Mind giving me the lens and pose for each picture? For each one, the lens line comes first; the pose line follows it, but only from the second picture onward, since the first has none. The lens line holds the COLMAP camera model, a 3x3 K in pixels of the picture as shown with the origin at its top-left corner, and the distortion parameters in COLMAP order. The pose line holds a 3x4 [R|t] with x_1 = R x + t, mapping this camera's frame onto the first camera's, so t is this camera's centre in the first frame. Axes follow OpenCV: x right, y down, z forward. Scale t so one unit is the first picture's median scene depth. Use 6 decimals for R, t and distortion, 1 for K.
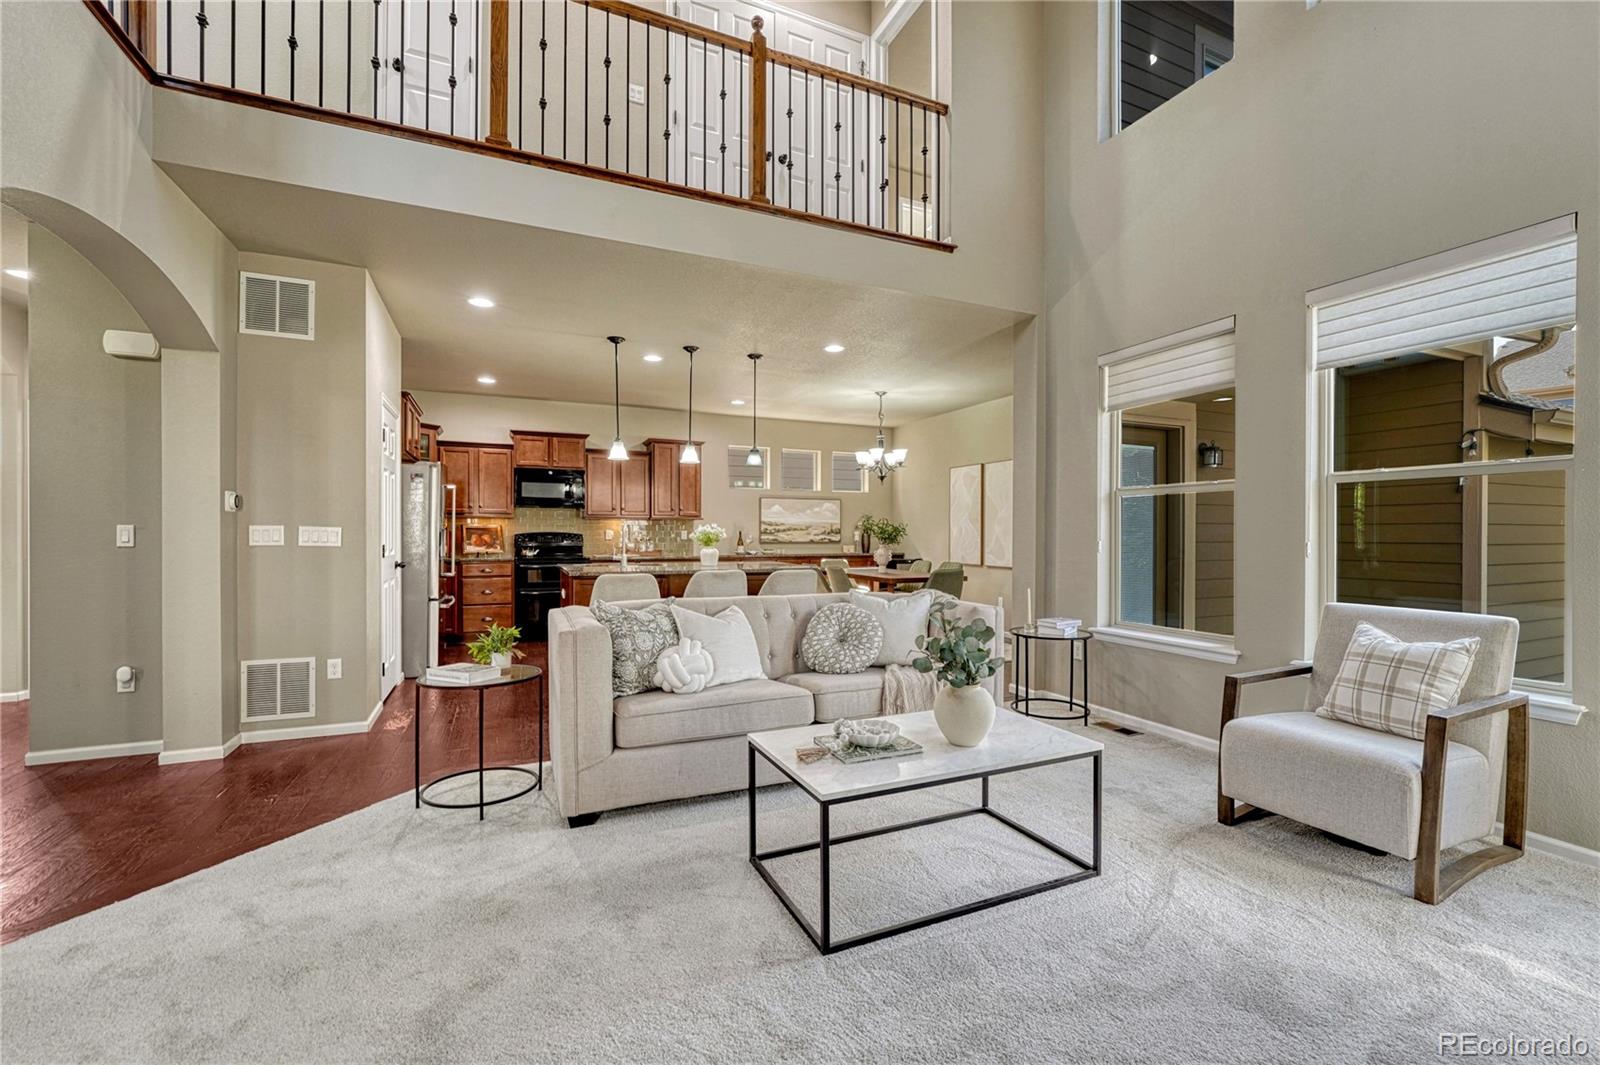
lens RADIAL K [[657.2, 0, 798.6], [0, 657.2, 538.5], [0, 0, 1]] dist [-0.003166, -0.000096]
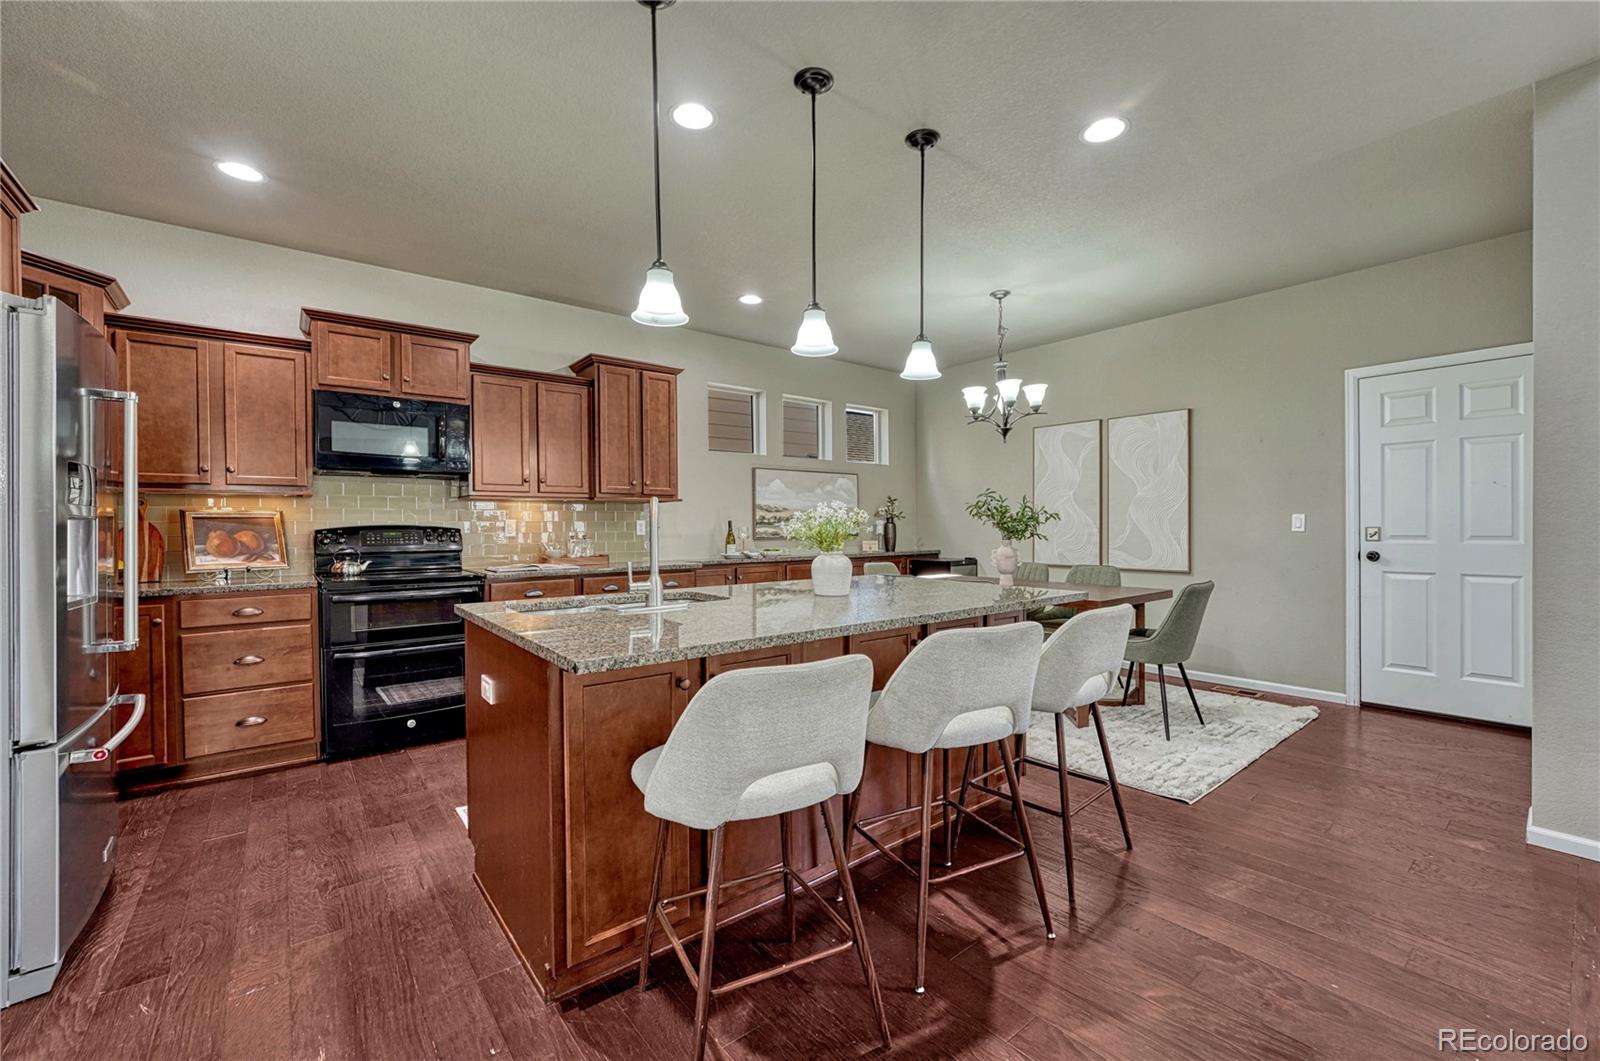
lens RADIAL K [[651.0, 0, 805.0], [0, 651.0, 531.9], [0, 0, 1]] dist [-0.007484, -0.000080]
pose [[0.966626, -0.012074, 0.255905, -0.200970], [0.011289, 0.999926, 0.004535, -0.002762], [-0.255941, -0.001494, 0.966691, 0.435900]]
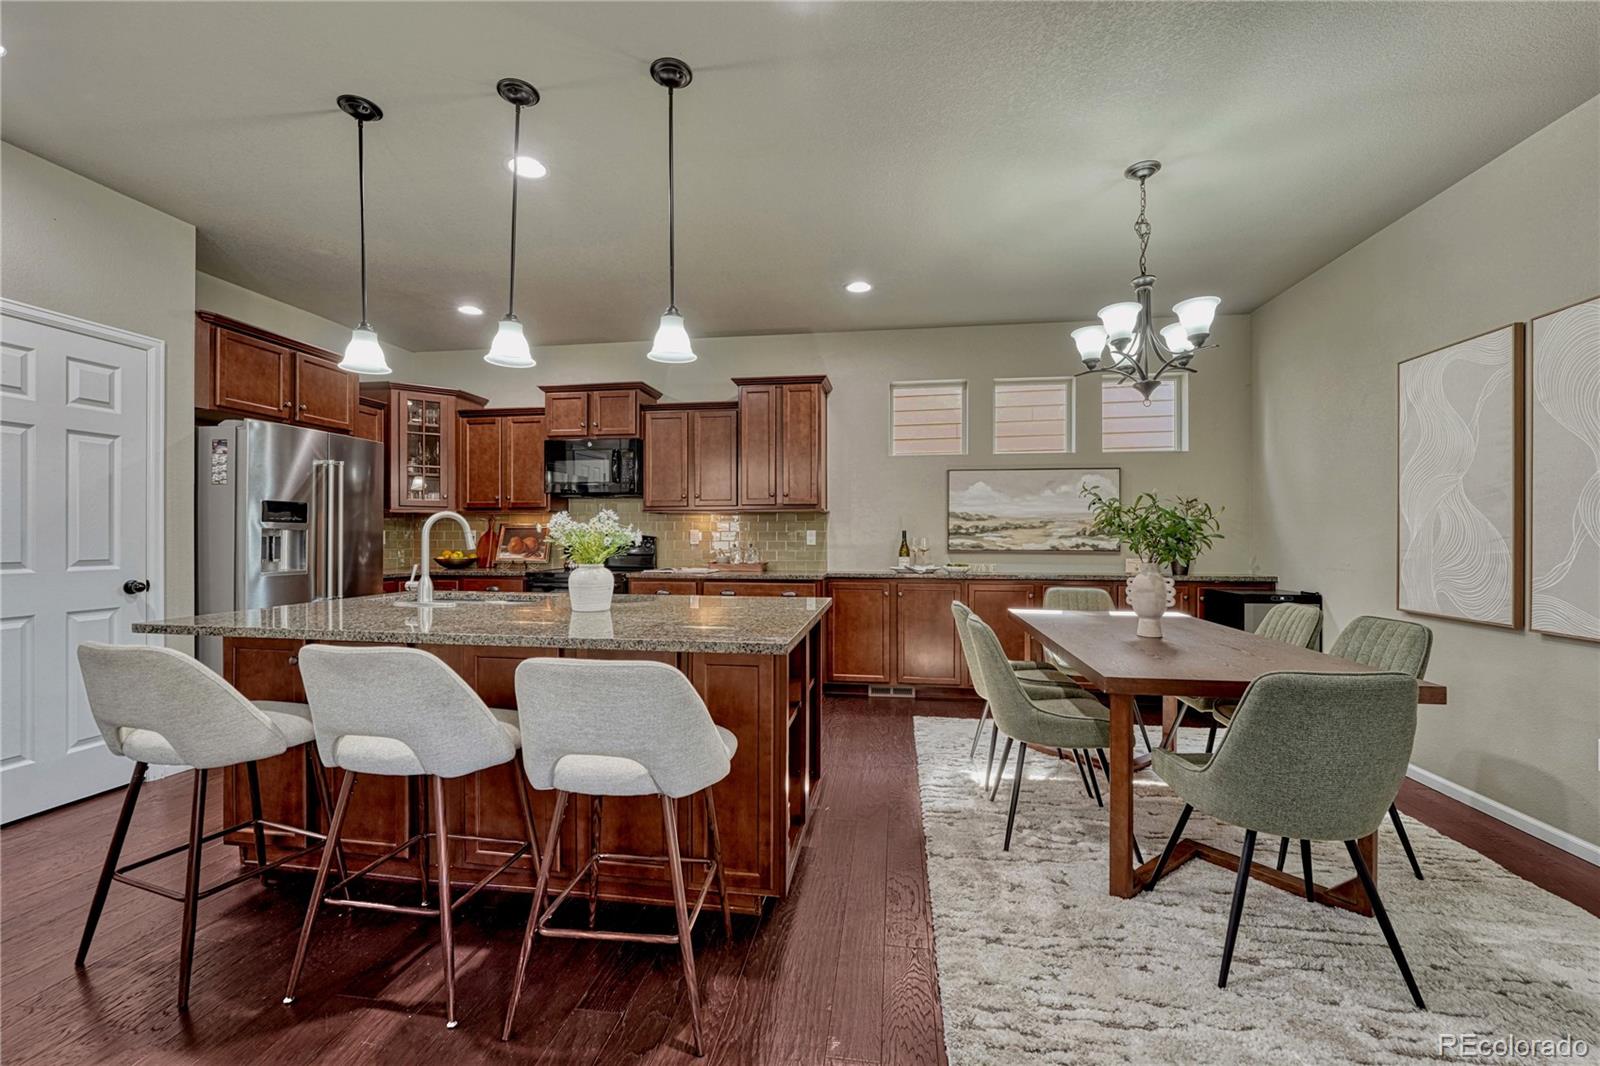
lens RADIAL K [[645.5, 0, 797.3], [0, 645.5, 536.0], [0, 0, 1]] dist [-0.006553, -0.000110]
pose [[0.840632, -0.002257, -0.541603, 0.152043], [-0.002313, 0.999967, -0.007758, -0.002378], [0.541602, 0.007774, 0.840599, 0.546643]]
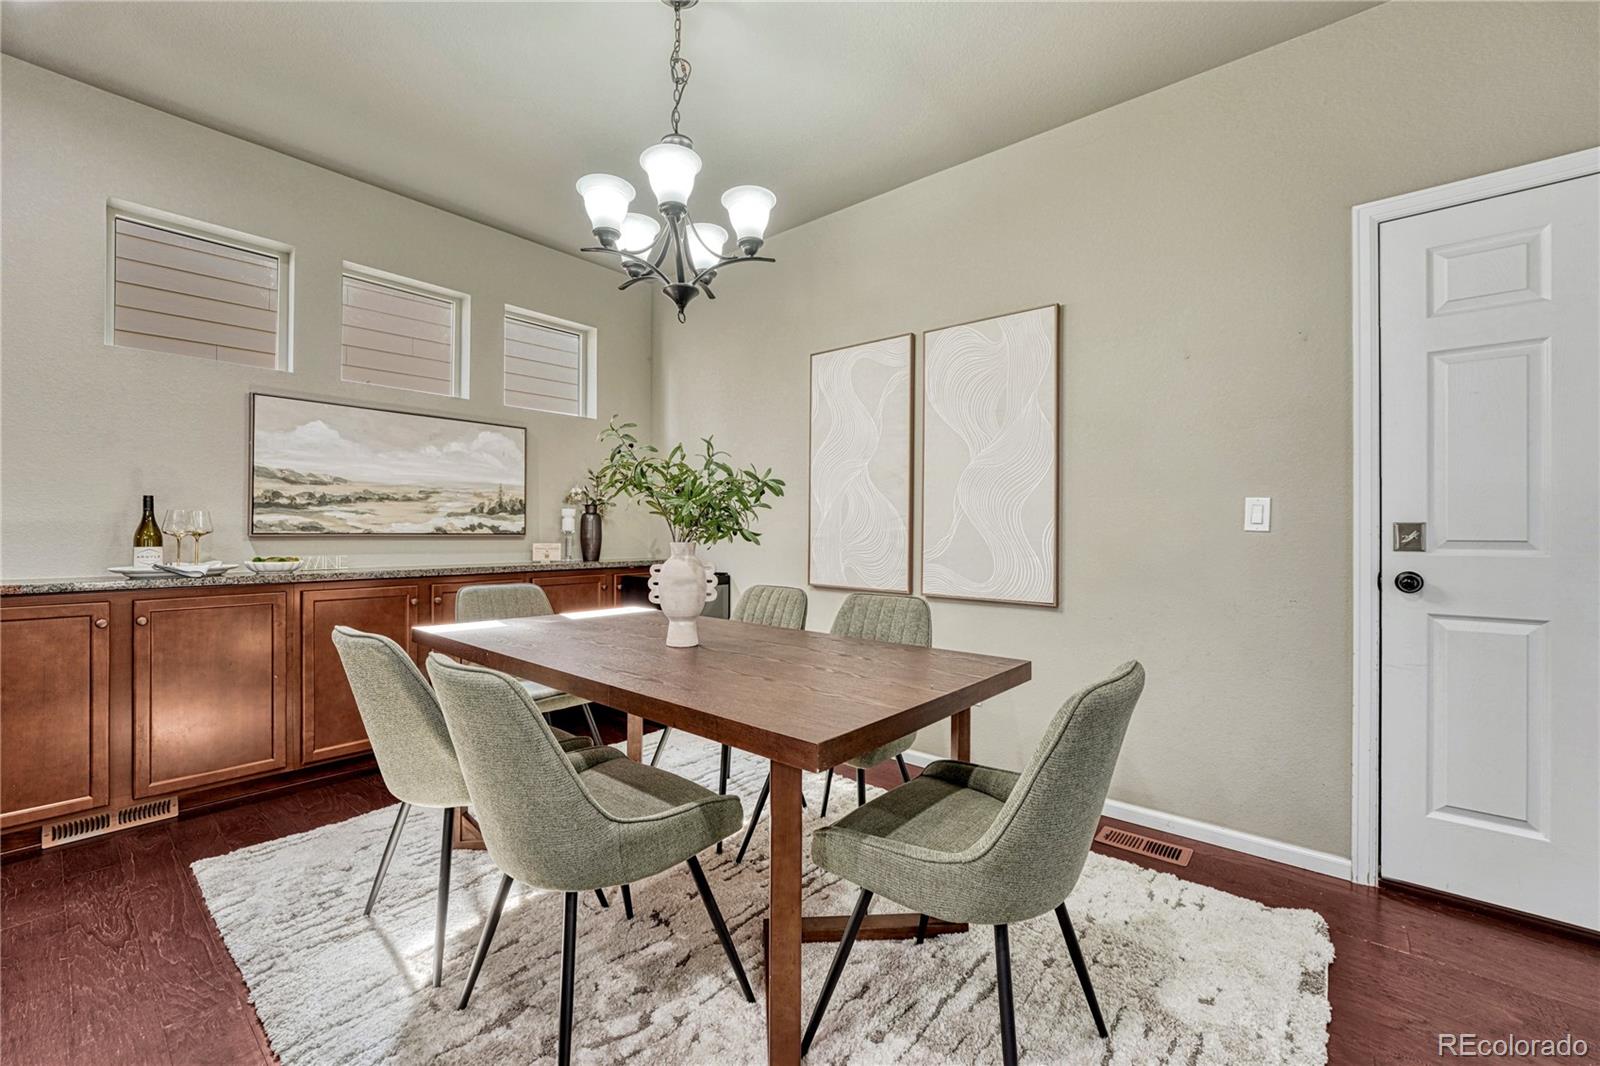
lens RADIAL K [[655.7, 0, 797.9], [0, 655.7, 529.0], [0, 0, 1]] dist [-0.006675, 0.000075]
pose [[0.902649, 0.004749, 0.430351, 0.051863], [-0.001899, 0.999973, -0.007052, 0.005760], [-0.430373, 0.005549, 0.902634, 0.699431]]
